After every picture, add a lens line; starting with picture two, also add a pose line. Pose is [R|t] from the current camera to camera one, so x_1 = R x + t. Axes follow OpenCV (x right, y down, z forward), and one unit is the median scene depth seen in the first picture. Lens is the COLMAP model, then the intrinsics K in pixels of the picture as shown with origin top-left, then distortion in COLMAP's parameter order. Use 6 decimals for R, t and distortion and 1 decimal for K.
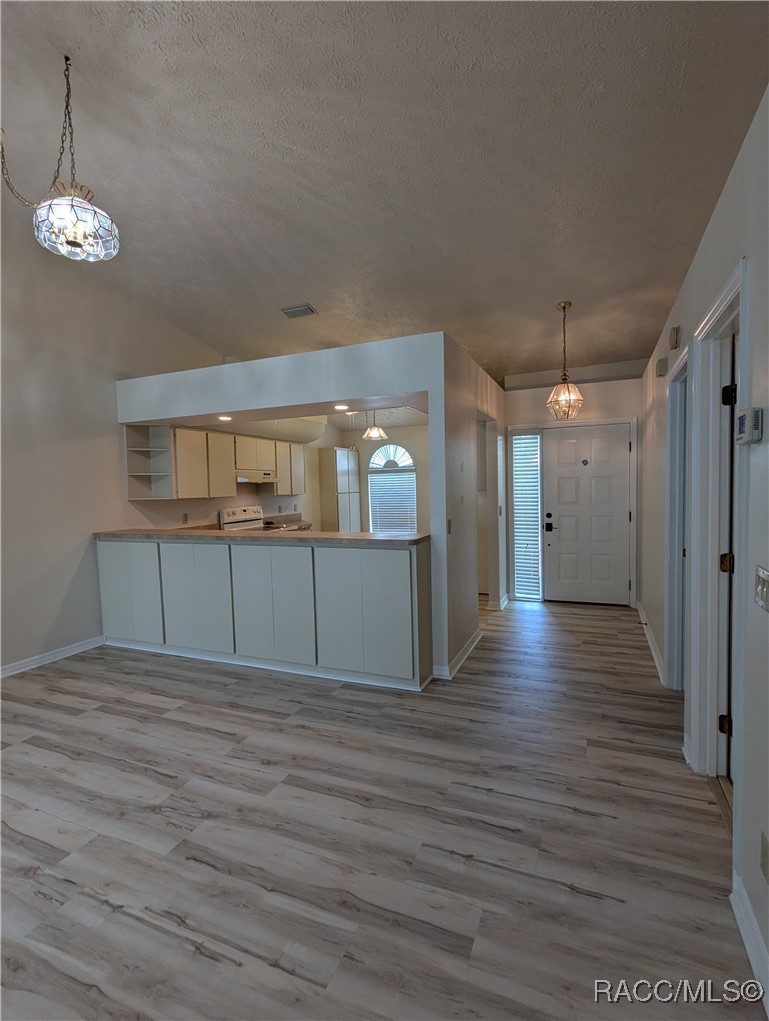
lens RADIAL K [[493.8, 0, 382.4], [0, 493.8, 513.7], [0, 0, 1]] dist [-0.000354, 0.000880]
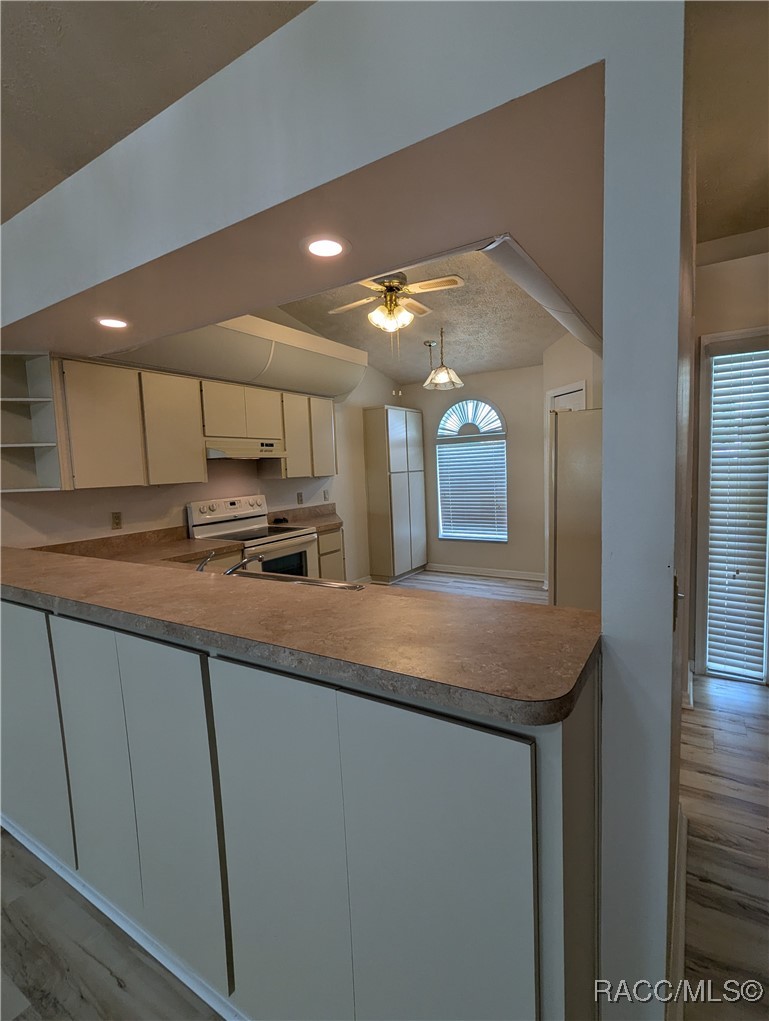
lens RADIAL K [[493.9, 0, 380.6], [0, 493.9, 520.3], [0, 0, 1]] dist [0.003747, -0.000442]
pose [[0.986429, 0.002675, -0.164167, 0.016060], [0.007177, 0.998209, 0.059393, -0.026553], [0.164032, -0.059765, 0.984643, 0.513203]]
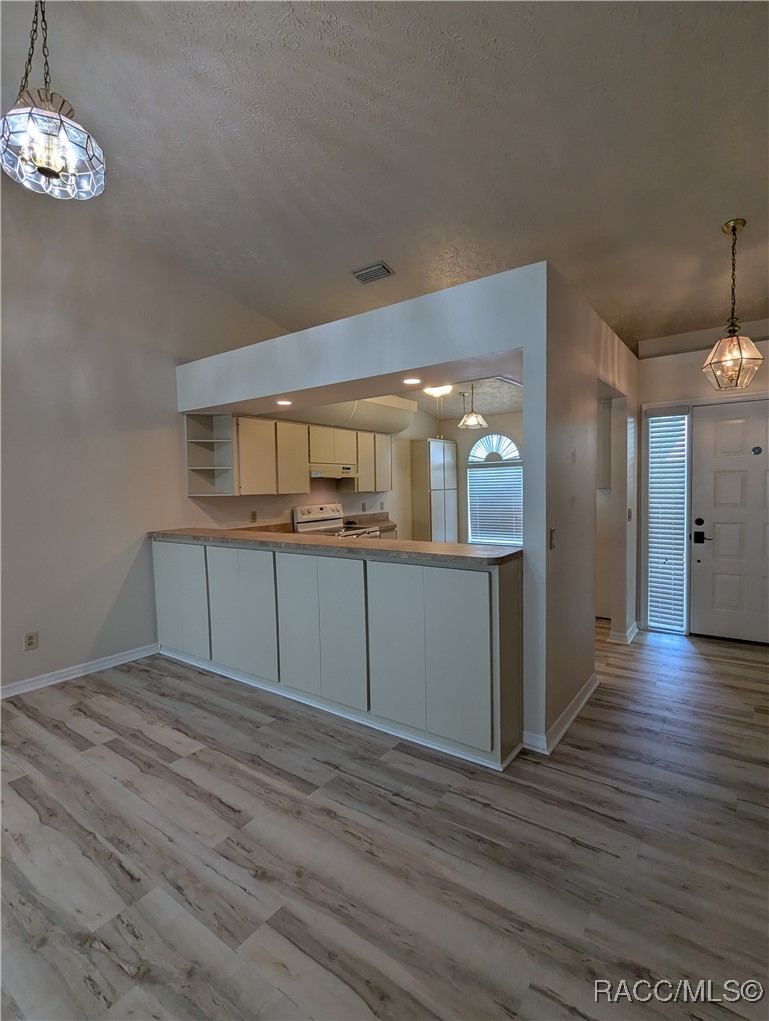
lens RADIAL K [[493.9, 0, 381.2], [0, 493.9, 513.5], [0, 0, 1]] dist [0.003747, -0.000442]
pose [[0.973604, 0.017658, -0.227559, 0.042676], [-0.015981, 0.999830, 0.009211, -0.009574], [0.227683, -0.005331, 0.973721, 0.181513]]
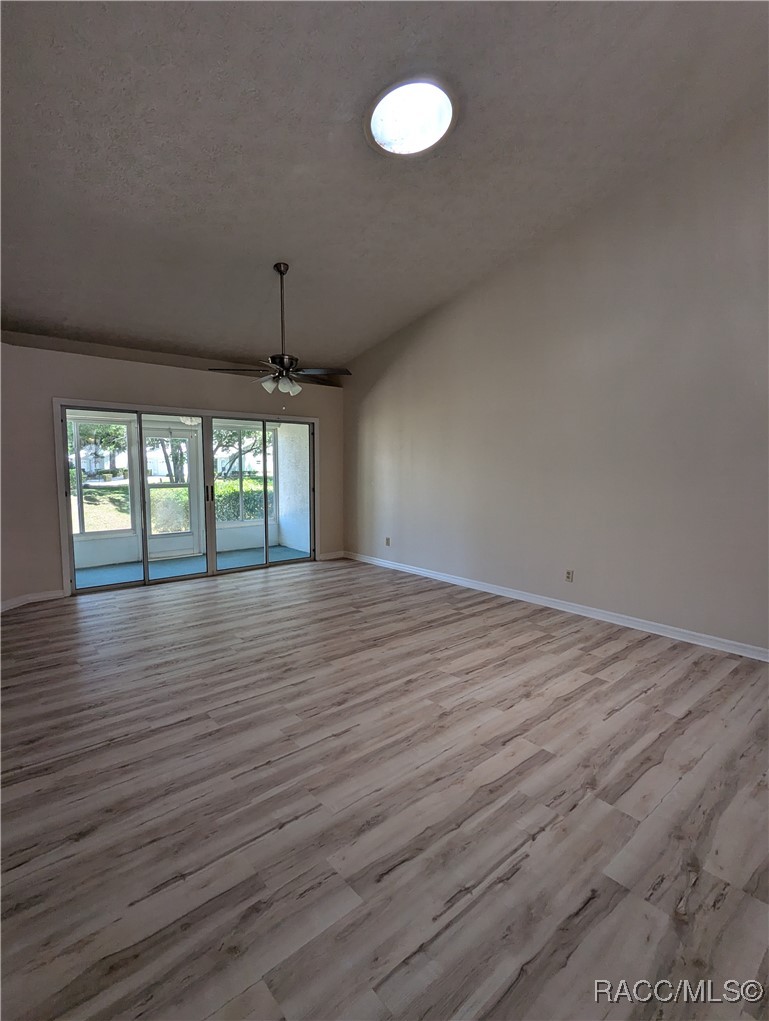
lens RADIAL K [[493.9, 0, 385.6], [0, 493.9, 514.2], [0, 0, 1]] dist [0.003747, -0.000442]
pose [[-0.440355, 0.115022, -0.890426, 0.169708], [-0.045282, 0.987652, 0.149975, -0.020756], [0.896681, 0.106363, -0.429709, 0.369714]]
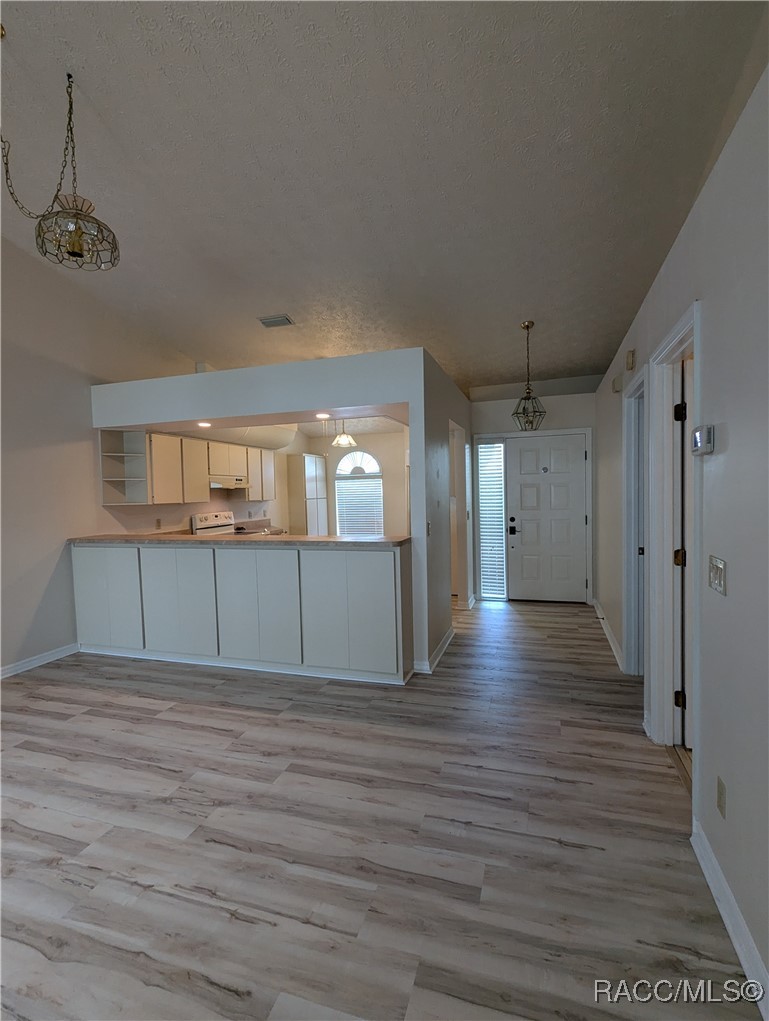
lens RADIAL K [[493.4, 0, 382.8], [0, 493.4, 513.9], [0, 0, 1]] dist [0.000958, -0.001422]
pose [[0.995836, -0.003062, 0.091114, -0.043023], [0.004214, 0.999914, -0.012446, 0.004040], [-0.091068, 0.012778, 0.995763, -0.037084]]
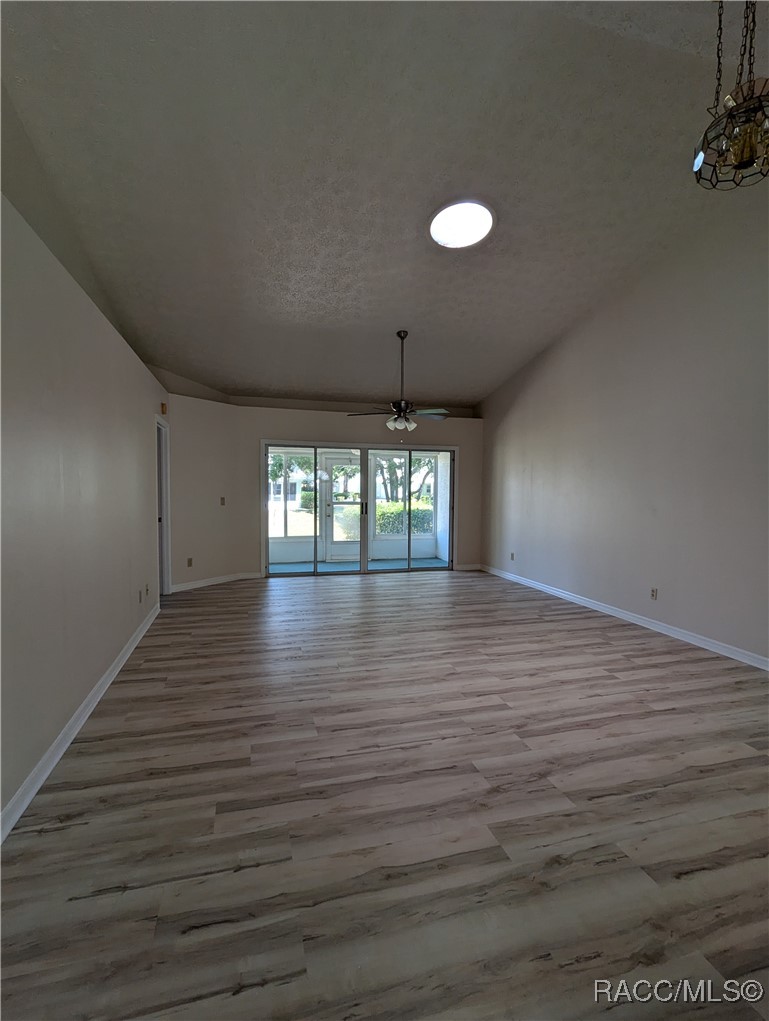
lens RADIAL K [[493.9, 0, 384.9], [0, 493.9, 515.3], [0, 0, 1]] dist [0.003747, -0.000442]
pose [[-0.776817, 0.055478, -0.627277, 0.189823], [-0.024268, 0.992734, 0.117855, -0.031207], [0.629258, 0.106775, -0.769827, 0.679003]]
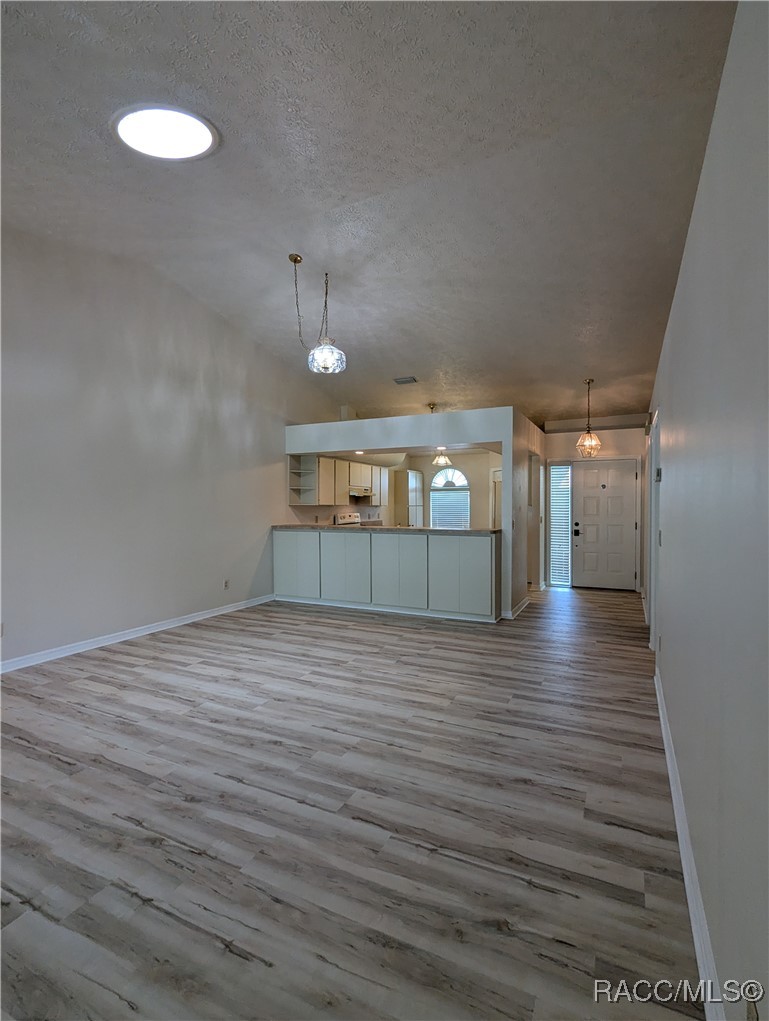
lens RADIAL K [[493.9, 0, 382.3], [0, 493.9, 511.3], [0, 0, 1]] dist [0.003747, -0.000442]
pose [[0.998315, 0.024768, -0.052476, -0.150336], [-0.026933, 0.998797, -0.040973, 0.043880], [0.051398, 0.042318, 0.997781, -0.458570]]
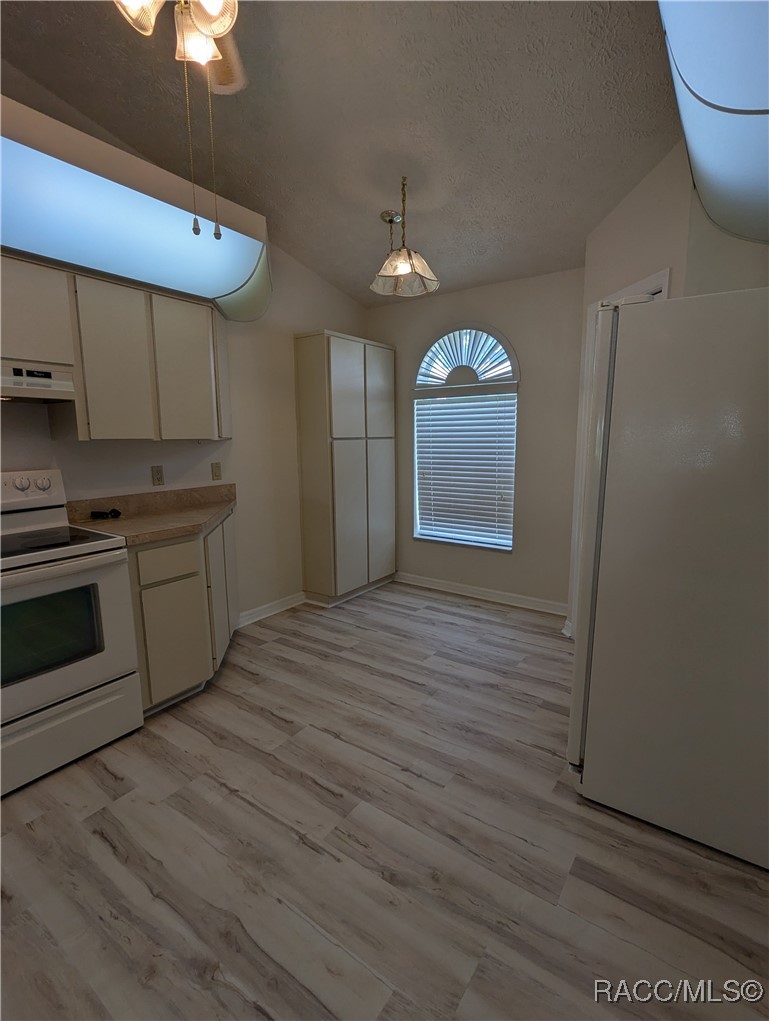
lens RADIAL K [[493.9, 0, 375.2], [0, 493.9, 519.1], [0, 0, 1]] dist [0.003747, -0.000442]
pose [[0.975882, 0.056014, -0.210990, 0.073870], [-0.030478, 0.992013, 0.122397, -0.041152], [0.216161, -0.113015, 0.969795, 0.933484]]
